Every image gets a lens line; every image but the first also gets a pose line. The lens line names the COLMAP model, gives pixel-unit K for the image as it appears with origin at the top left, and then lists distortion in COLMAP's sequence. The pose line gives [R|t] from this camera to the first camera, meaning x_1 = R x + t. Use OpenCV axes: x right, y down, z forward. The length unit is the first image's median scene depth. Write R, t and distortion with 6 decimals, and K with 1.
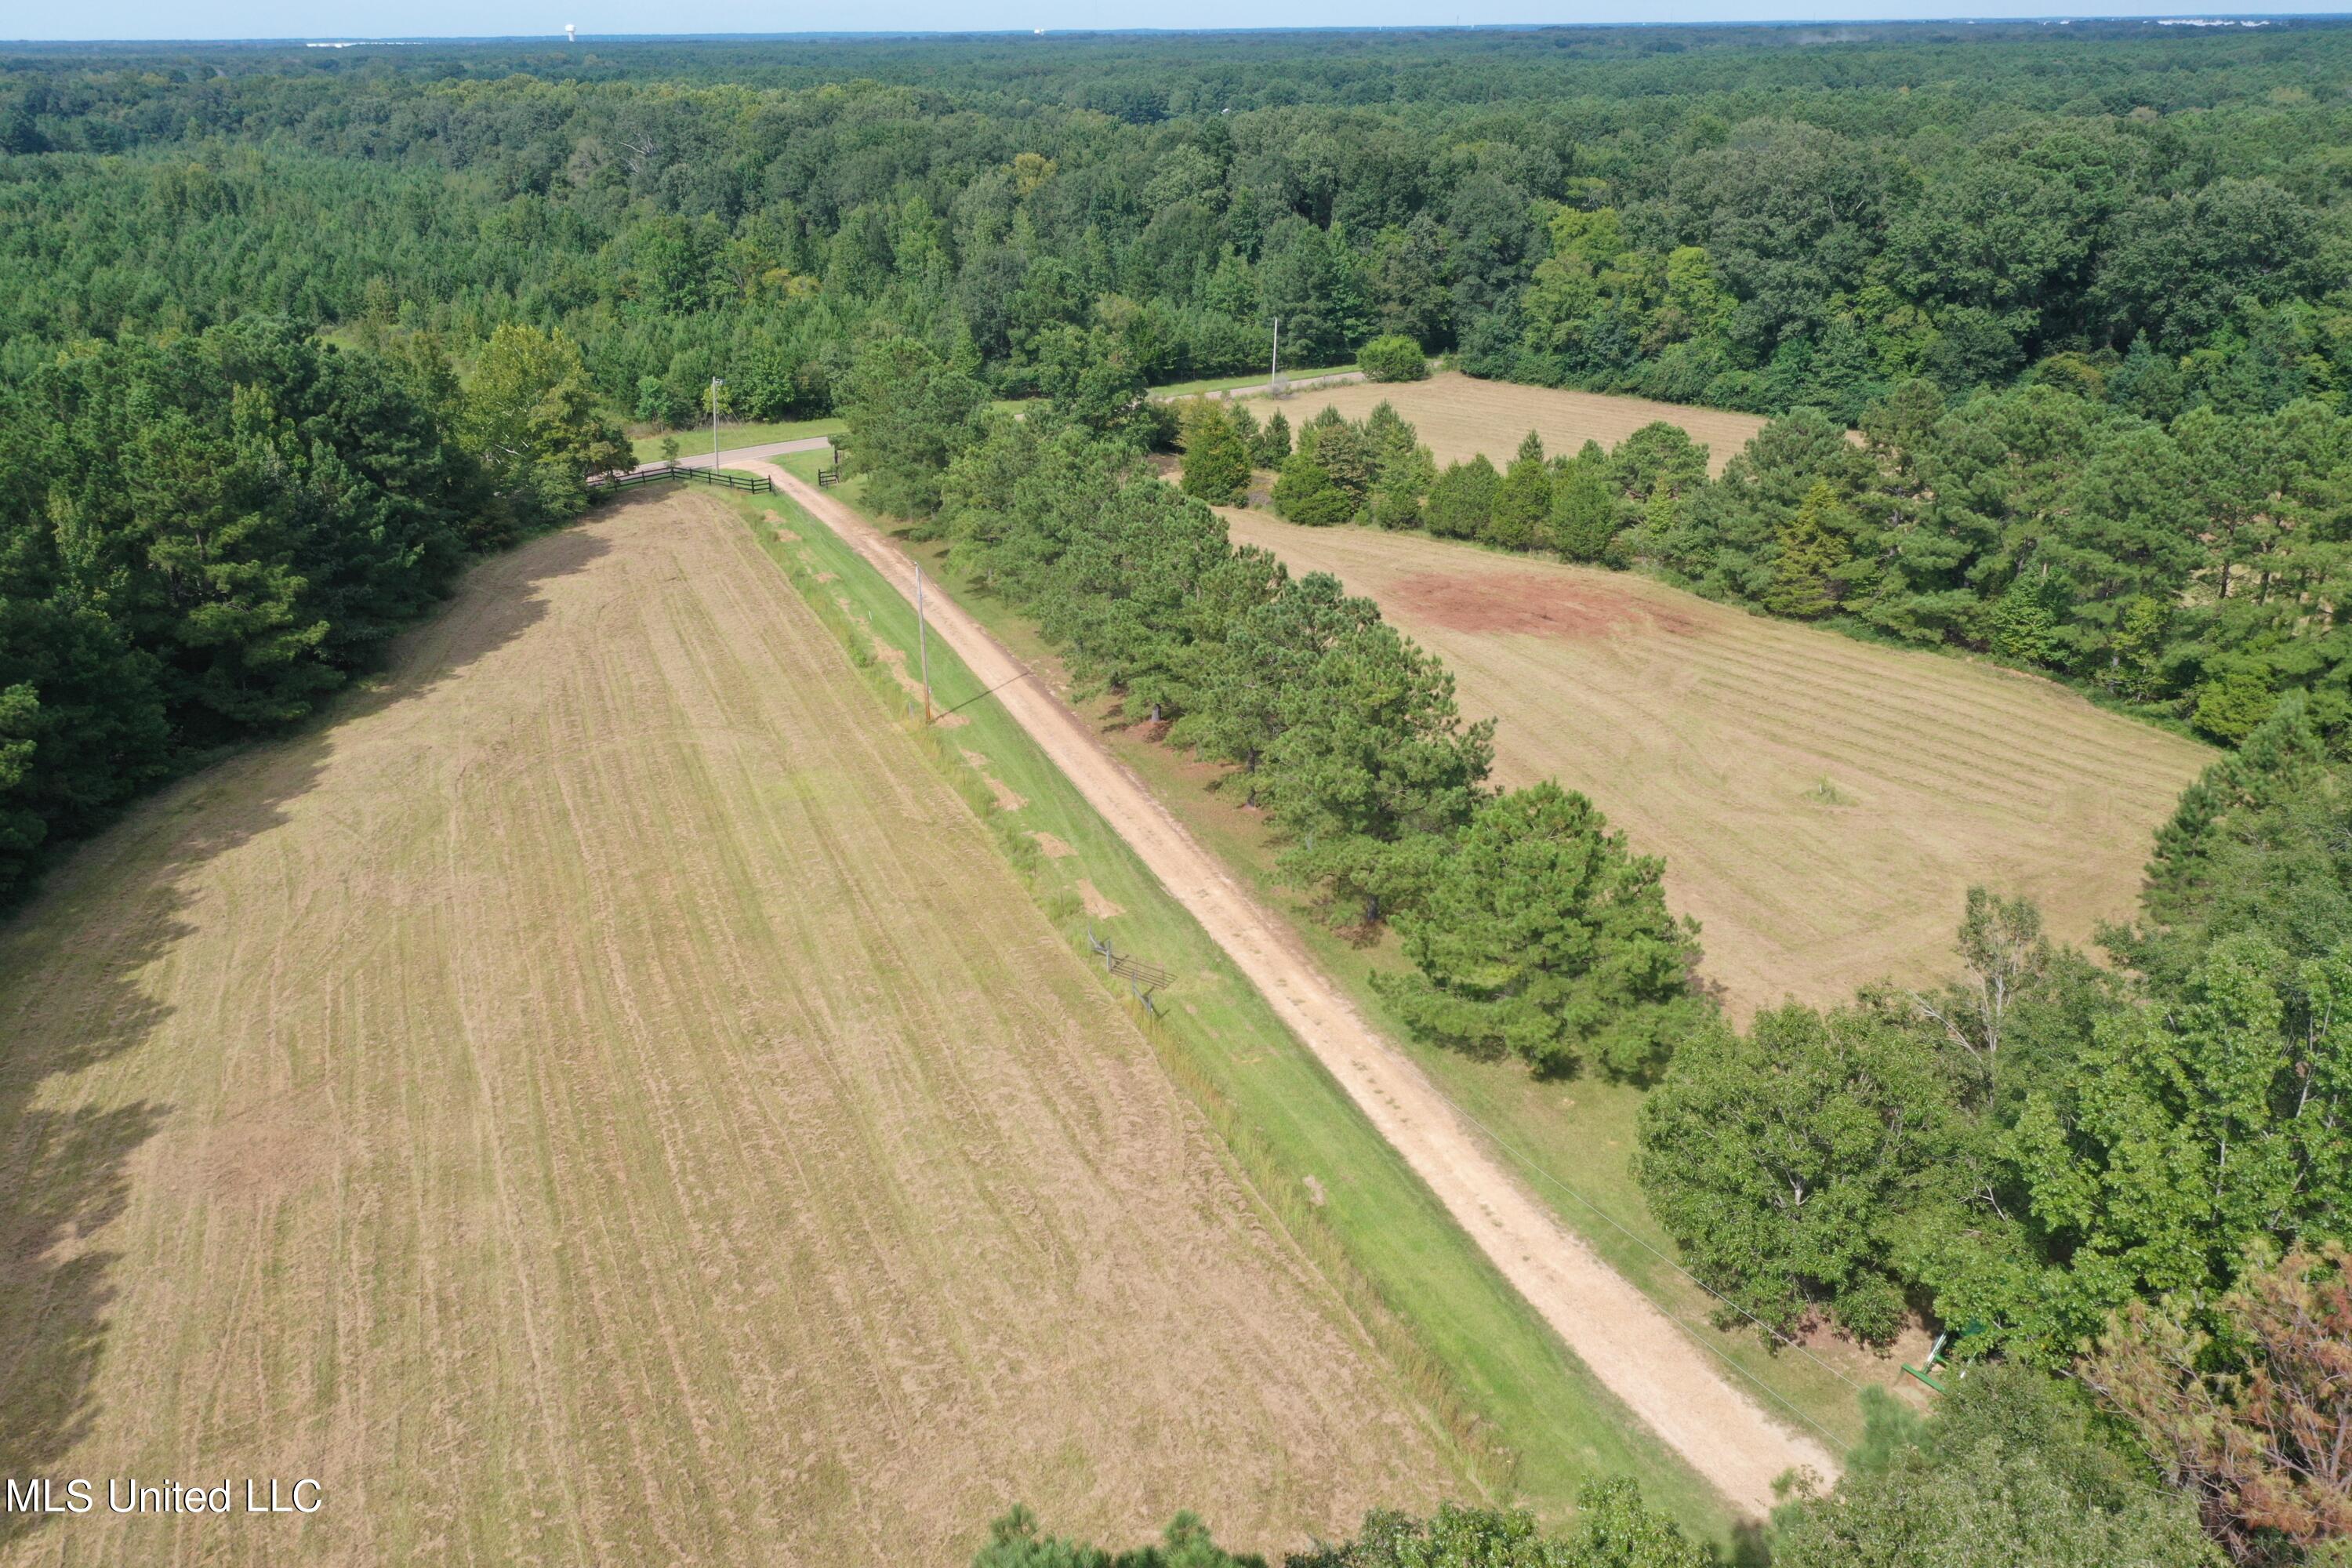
lens RADIAL K [[1850.8, 0, 1175.2], [0, 1850.8, 783.1], [0, 0, 1]] dist [0.003201, 0.007866]
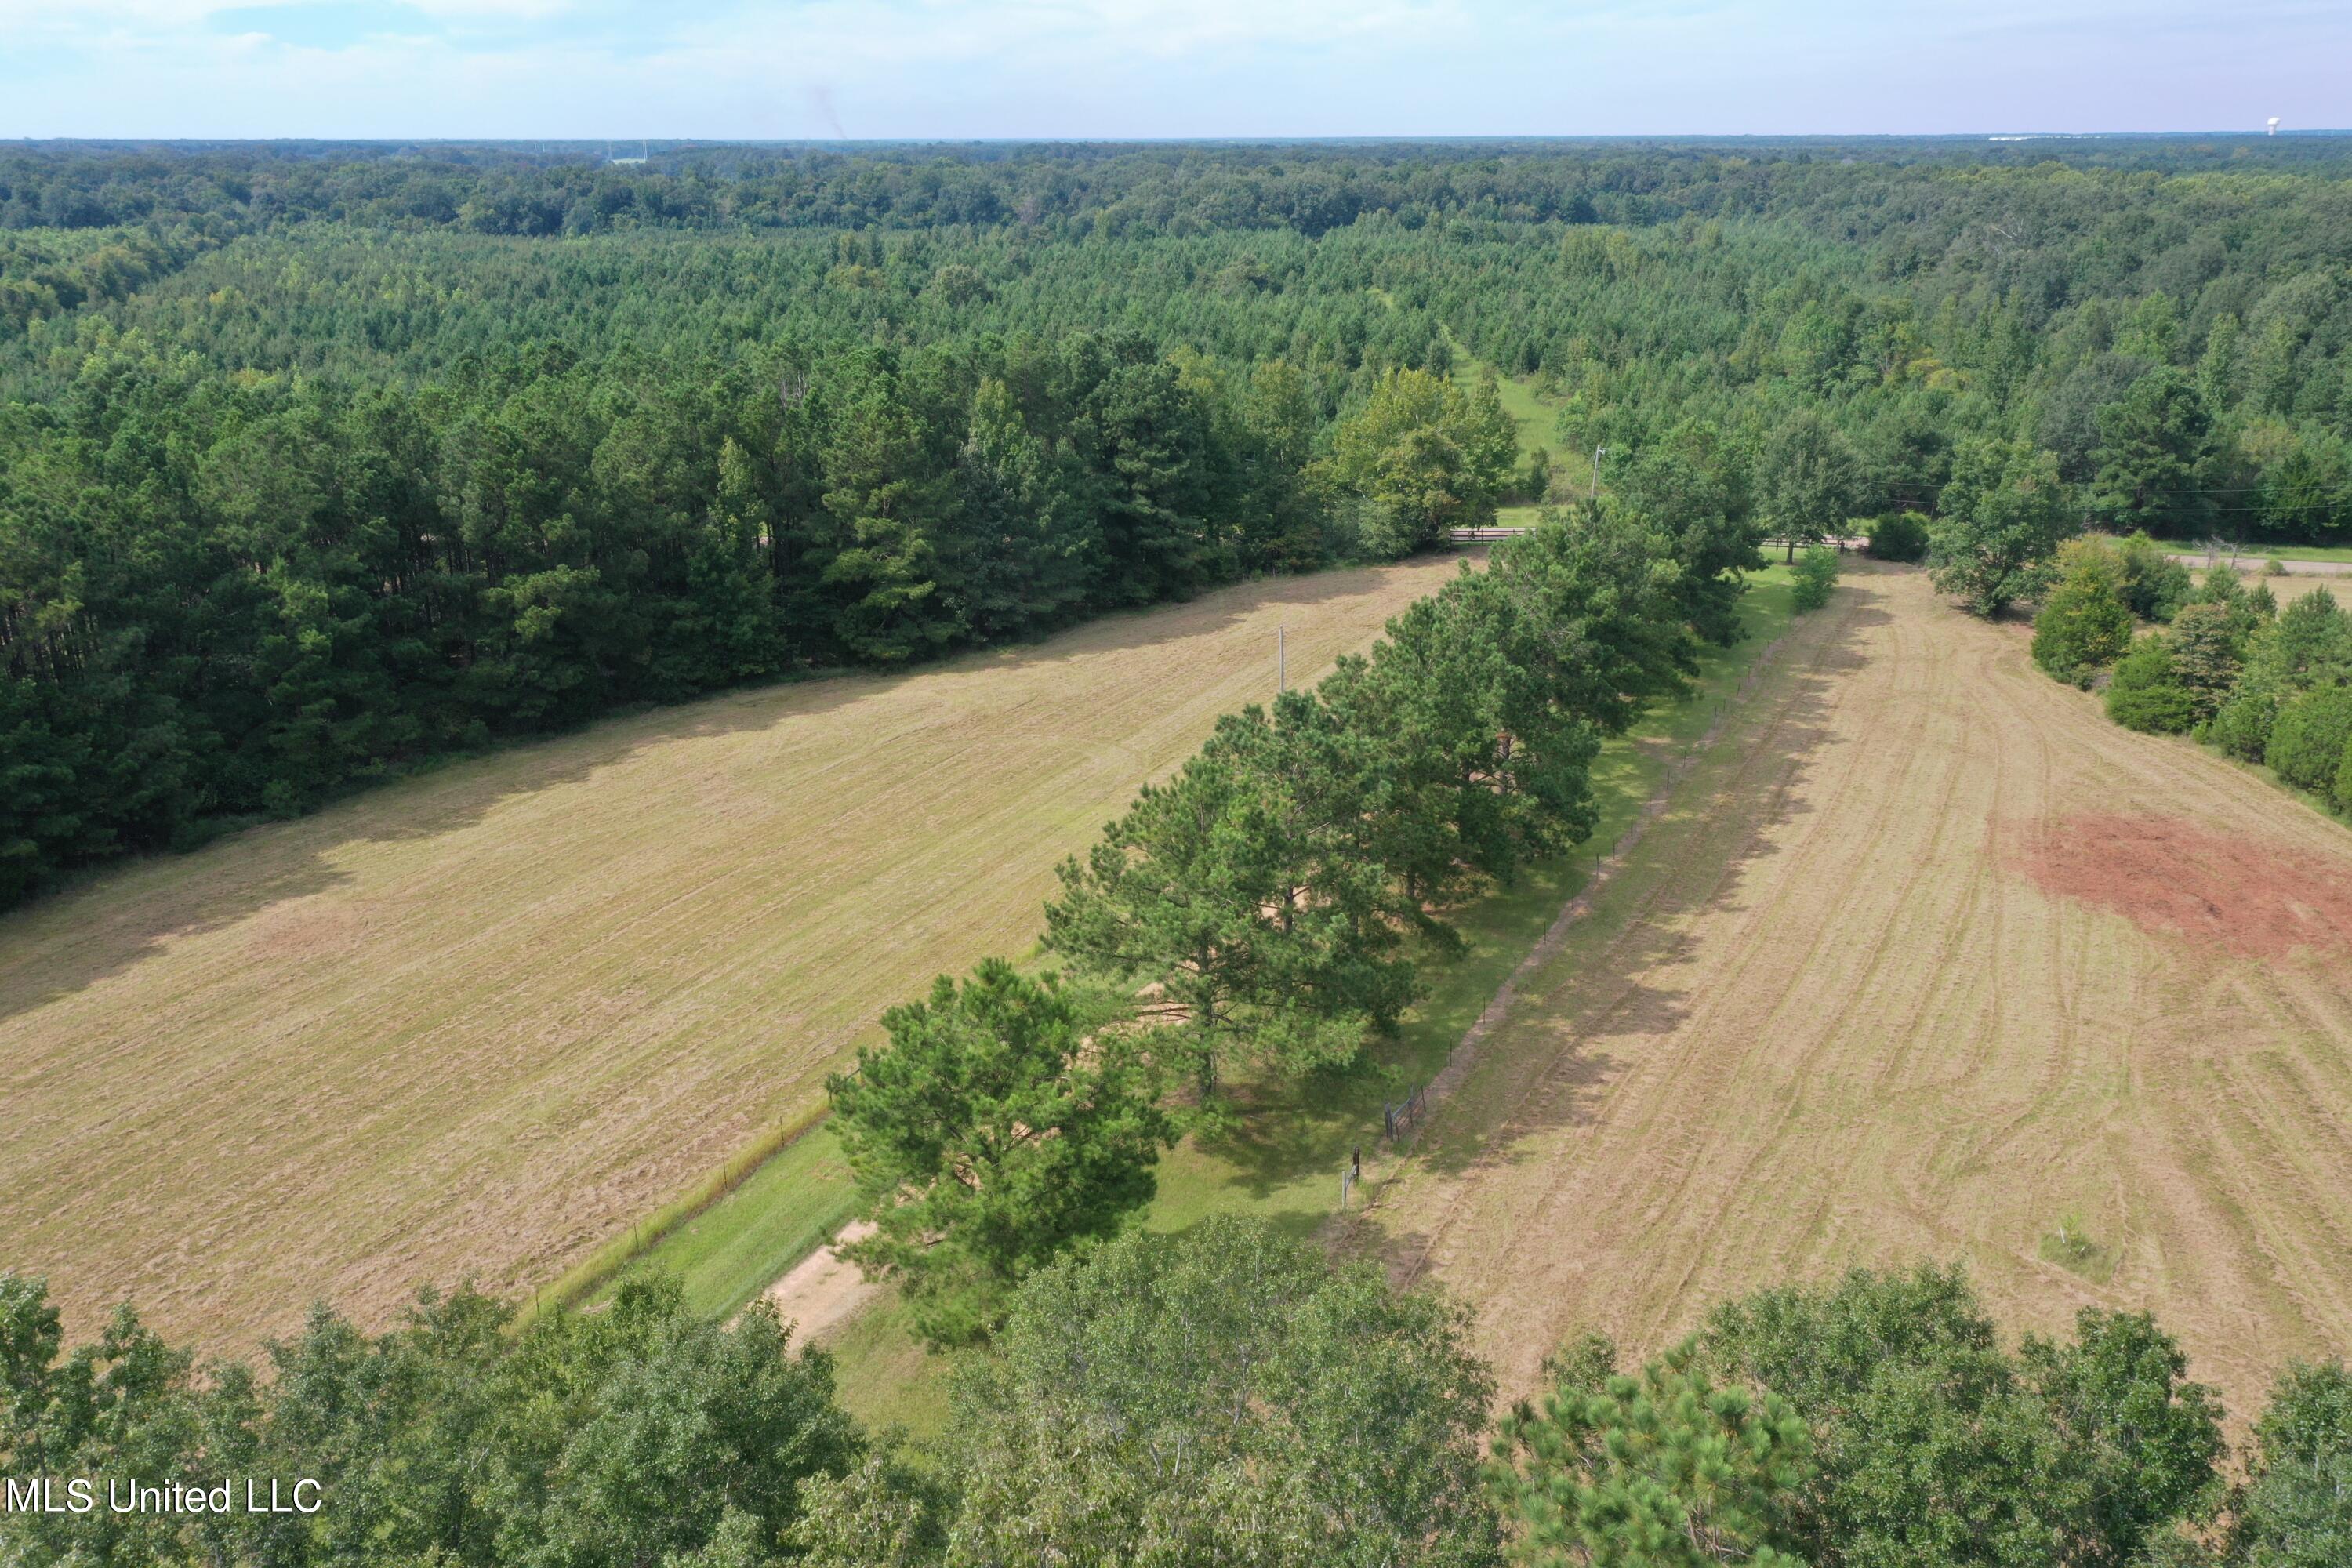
lens RADIAL K [[1850.8, 0, 1168.7], [0, 1850.8, 773.7], [0, 0, 1]] dist [0.003201, 0.007866]
pose [[0.683985, 0.243366, -0.687704, 0.429154], [-0.277278, 0.958690, 0.063485, -0.081707], [0.674745, 0.147263, 0.723210, 0.270645]]
